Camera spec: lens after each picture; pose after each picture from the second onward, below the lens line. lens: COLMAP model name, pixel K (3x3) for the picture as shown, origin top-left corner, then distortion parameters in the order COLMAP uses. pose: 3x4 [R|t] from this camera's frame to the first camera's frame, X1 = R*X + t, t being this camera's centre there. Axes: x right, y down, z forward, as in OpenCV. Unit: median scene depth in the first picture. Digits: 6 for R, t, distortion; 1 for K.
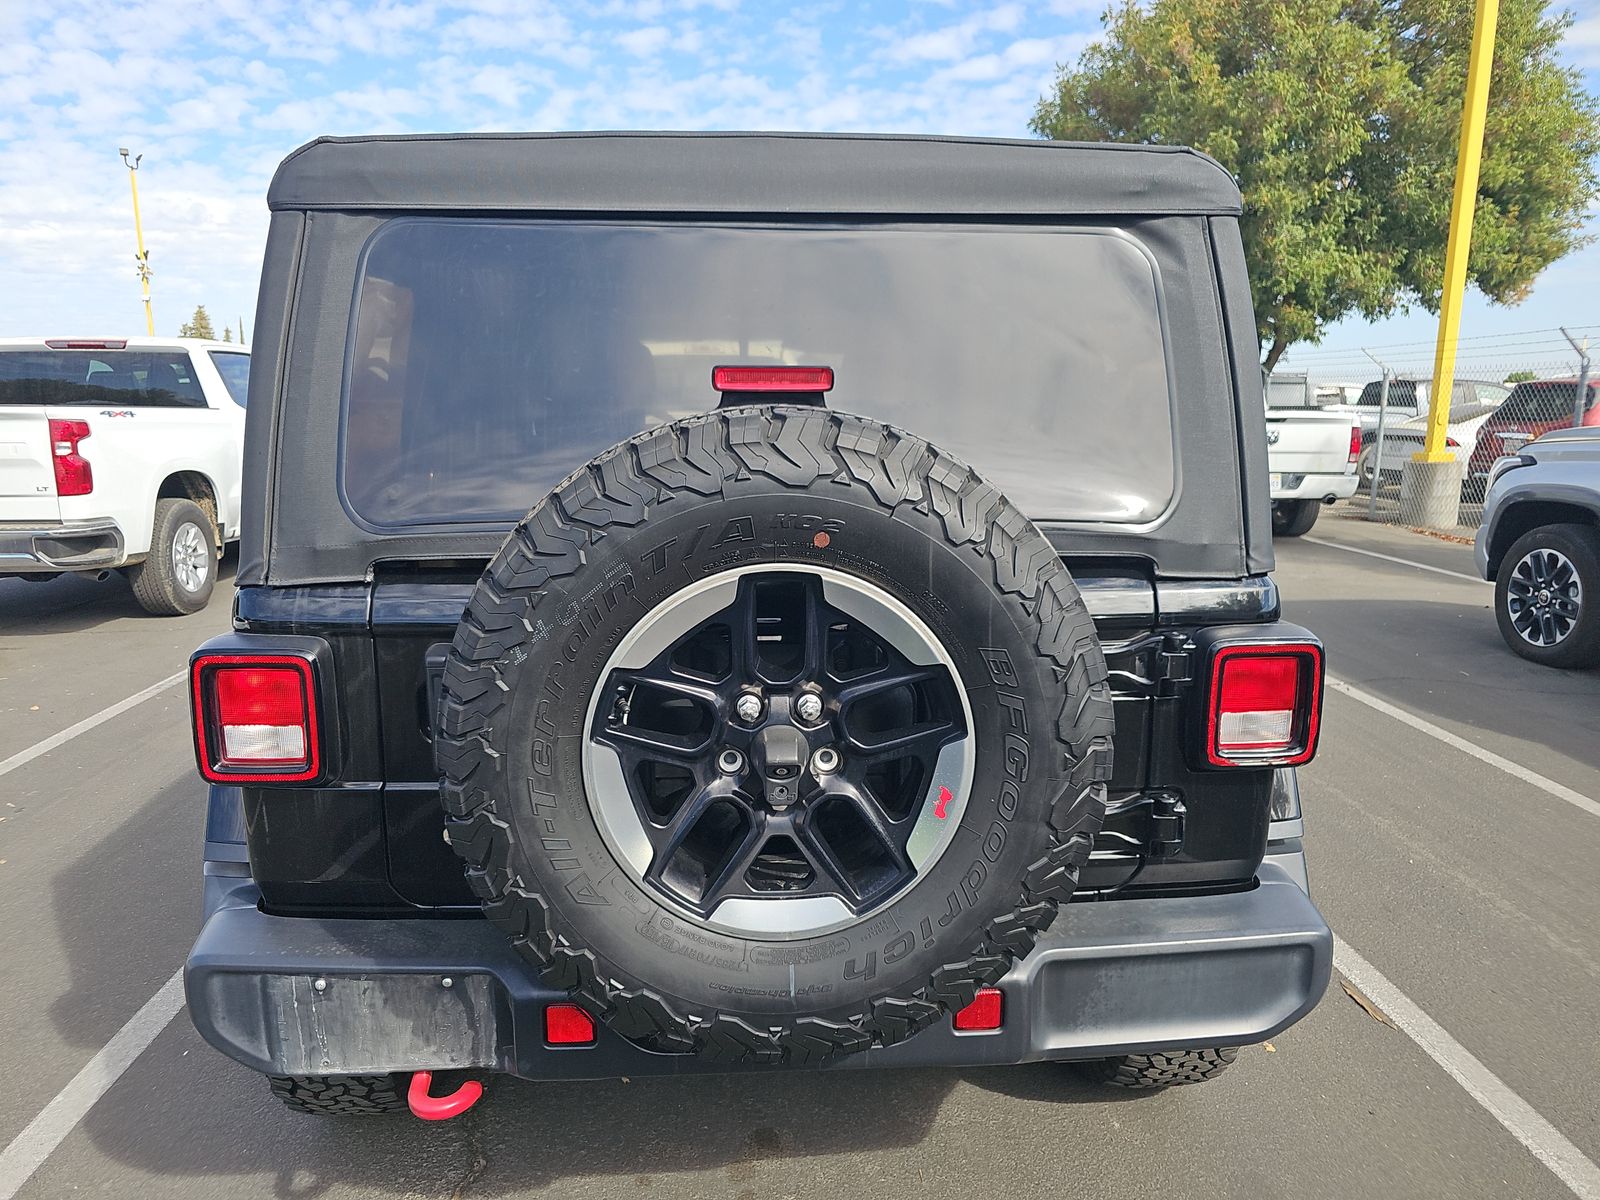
lens RADIAL K [[1090.2, 0, 821.2], [0, 1090.2, 661.9], [0, 0, 1]] dist [-0.003857, -0.003900]
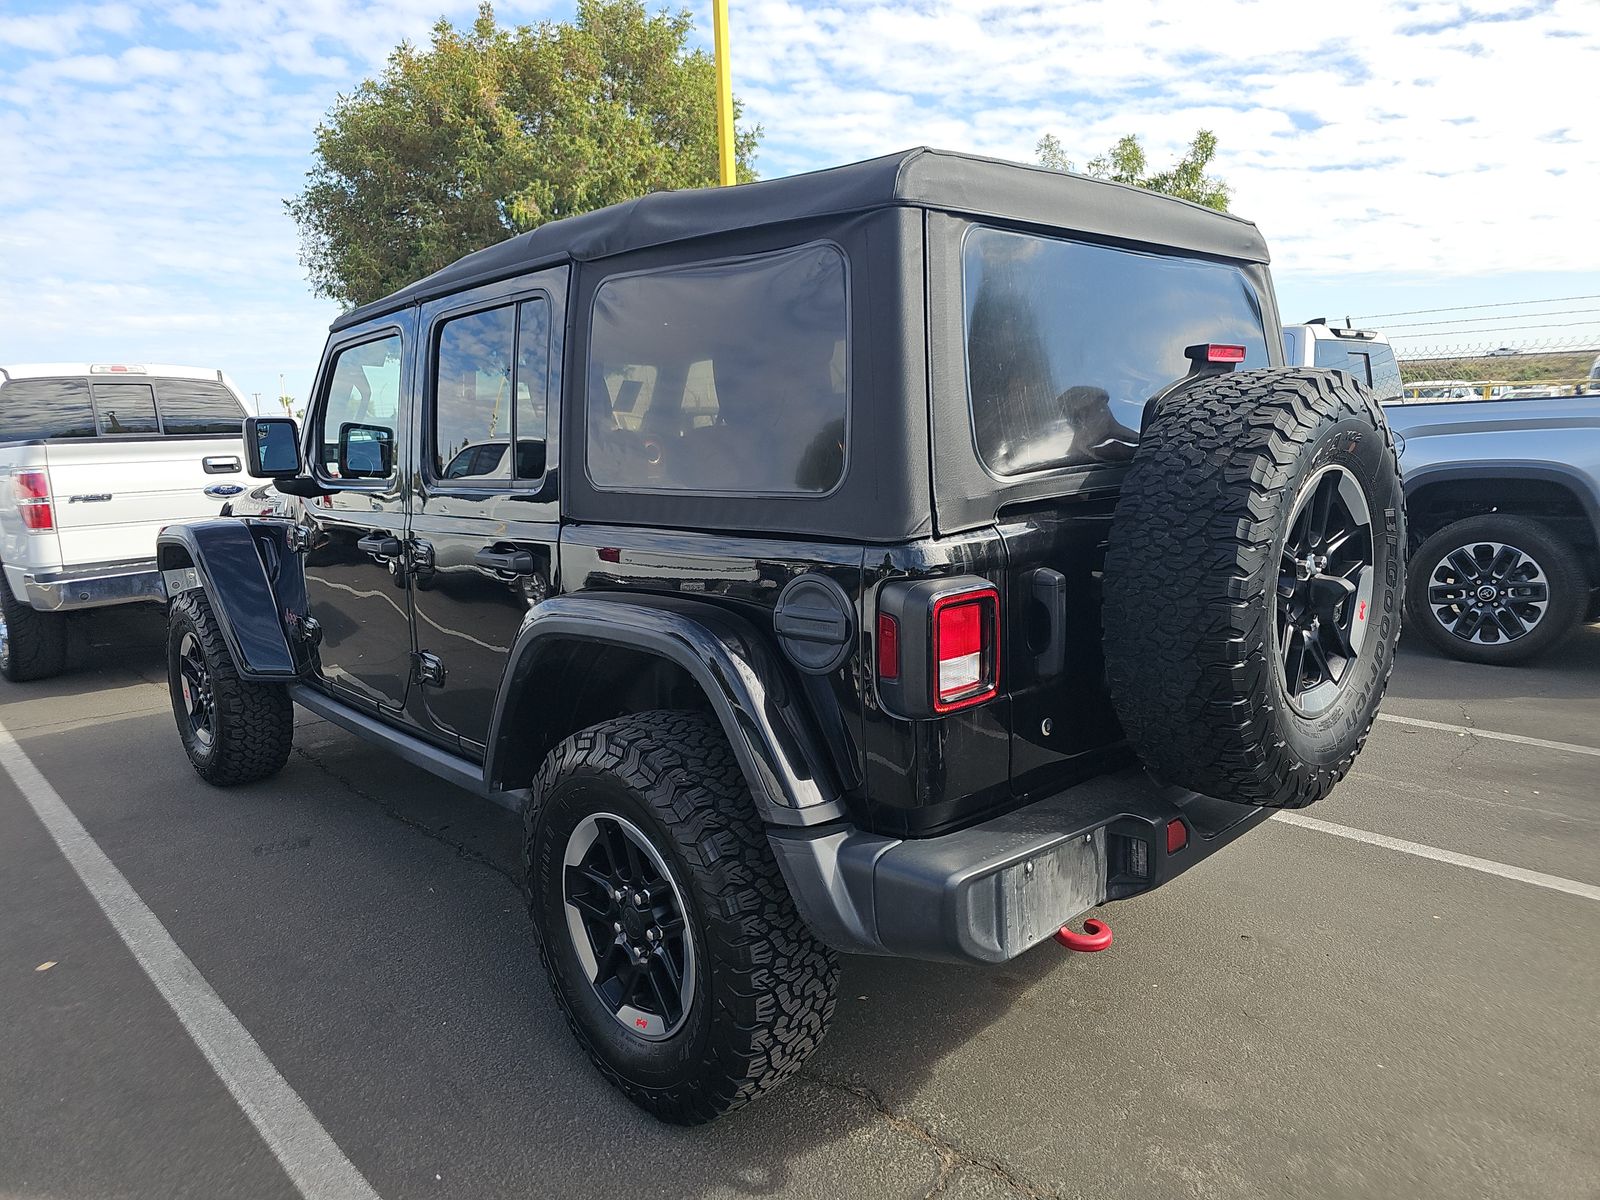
lens RADIAL K [[1069.8, 0, 802.0], [0, 1069.8, 626.6], [0, 0, 1]] dist [0.023754, -0.000754]
pose [[0.763451, -0.147109, 0.628890, -0.173562], [0.183555, 0.982984, 0.007109, -0.001516], [-0.619234, 0.110009, 0.777462, 0.029151]]
